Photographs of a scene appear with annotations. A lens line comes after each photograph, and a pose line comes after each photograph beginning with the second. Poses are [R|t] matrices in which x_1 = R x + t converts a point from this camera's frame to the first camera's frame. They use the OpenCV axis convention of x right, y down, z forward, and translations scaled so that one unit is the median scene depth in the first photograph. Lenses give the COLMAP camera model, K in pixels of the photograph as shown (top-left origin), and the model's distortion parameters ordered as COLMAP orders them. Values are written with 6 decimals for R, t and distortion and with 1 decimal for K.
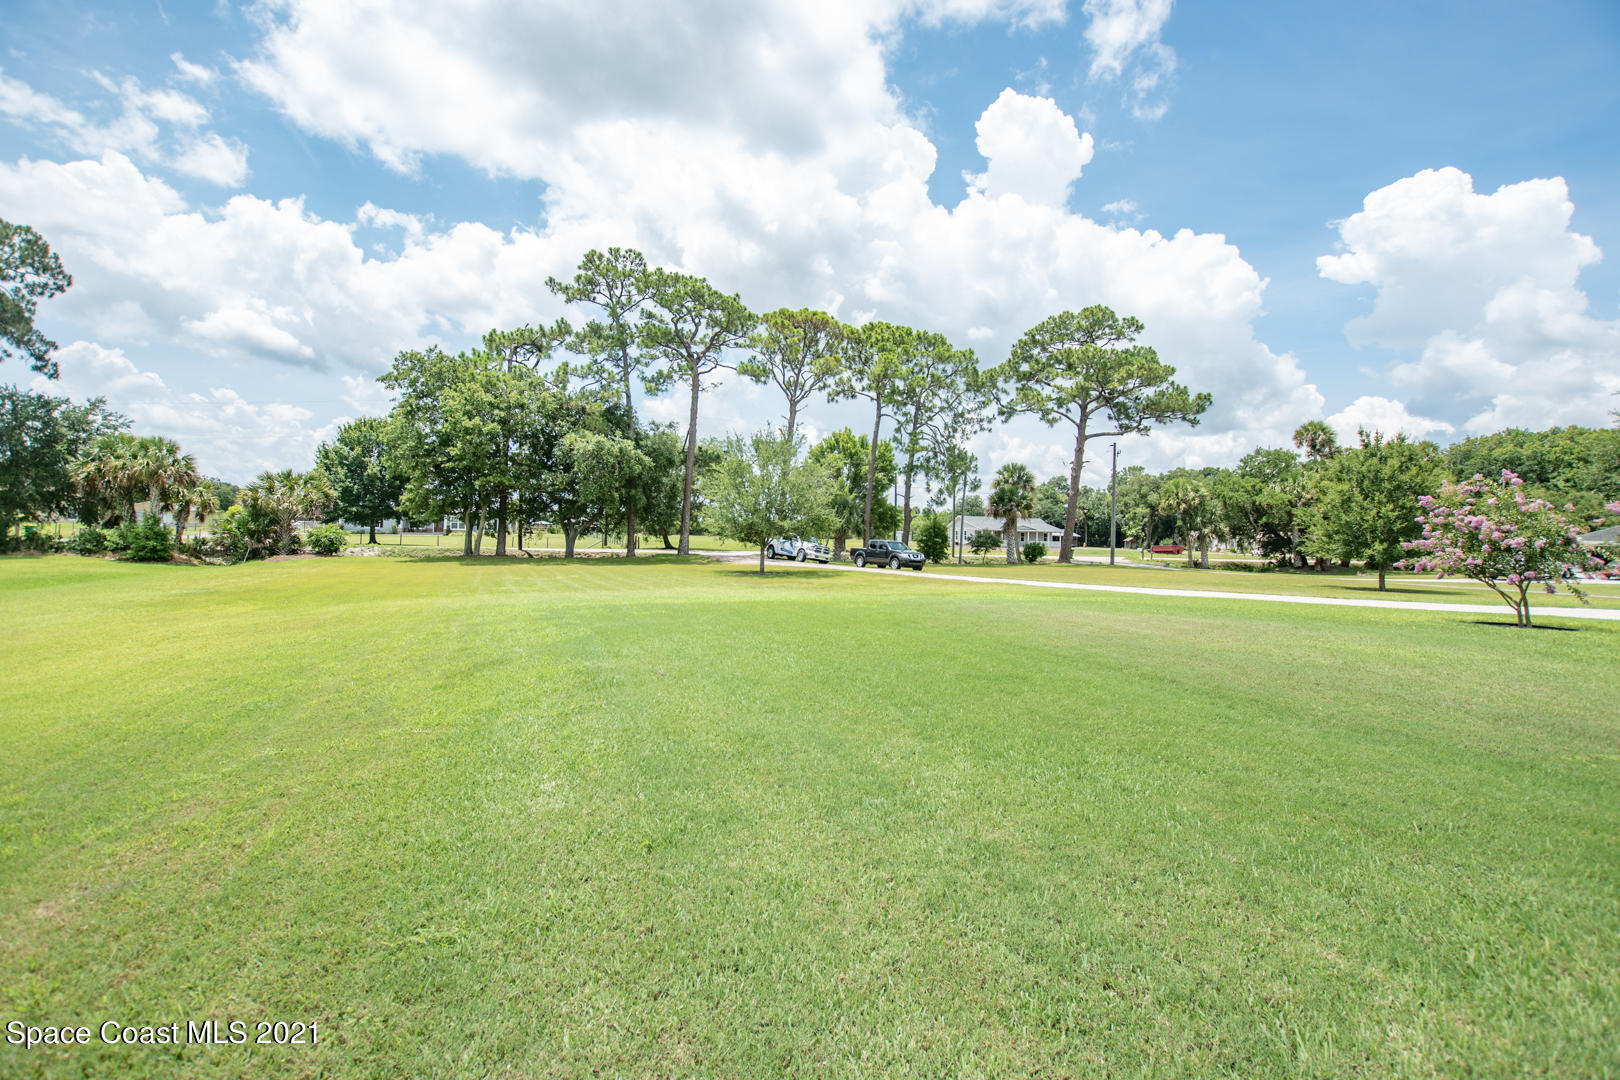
lens RADIAL K [[712.7, 0, 810.0], [0, 712.7, 540.0], [0, 0, 1]] dist [-0.030355, 0.000680]
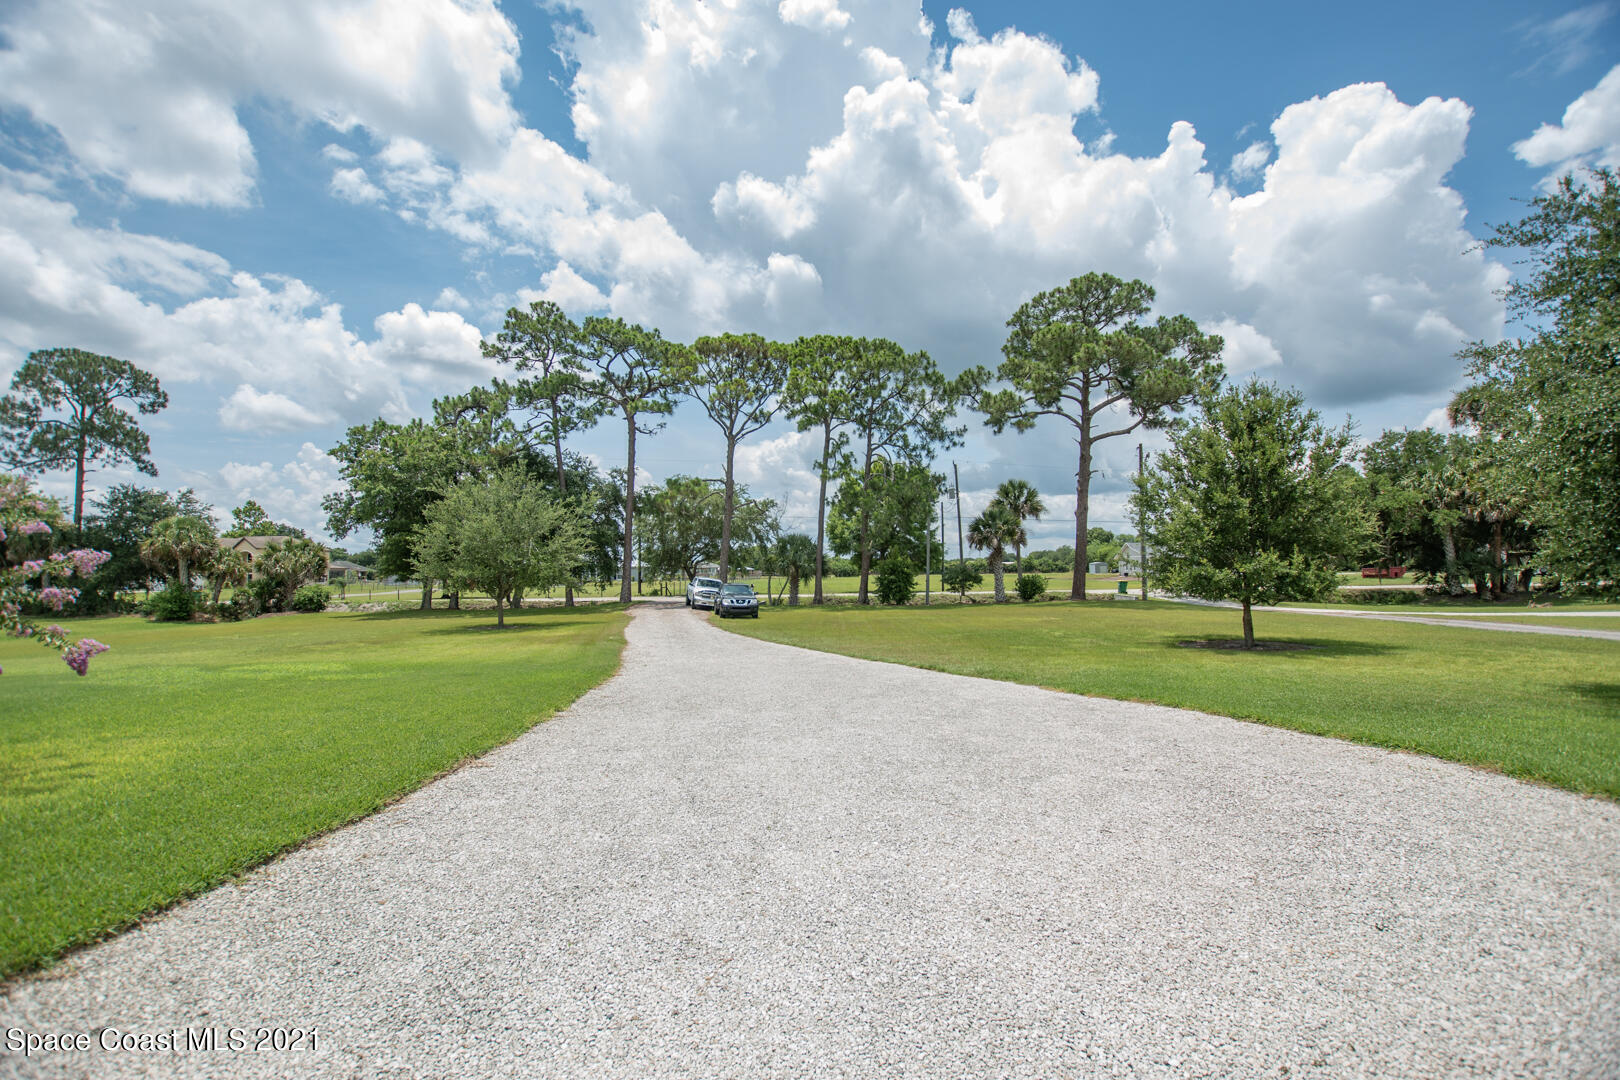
lens RADIAL K [[712.7, 0, 810.0], [0, 712.7, 540.0], [0, 0, 1]] dist [-0.030355, 0.000680]
pose [[0.942925, -0.054932, -0.328444, 0.367301], [0.035326, 0.997236, -0.065370, 0.007017], [0.331127, 0.050037, 0.942259, 0.164335]]
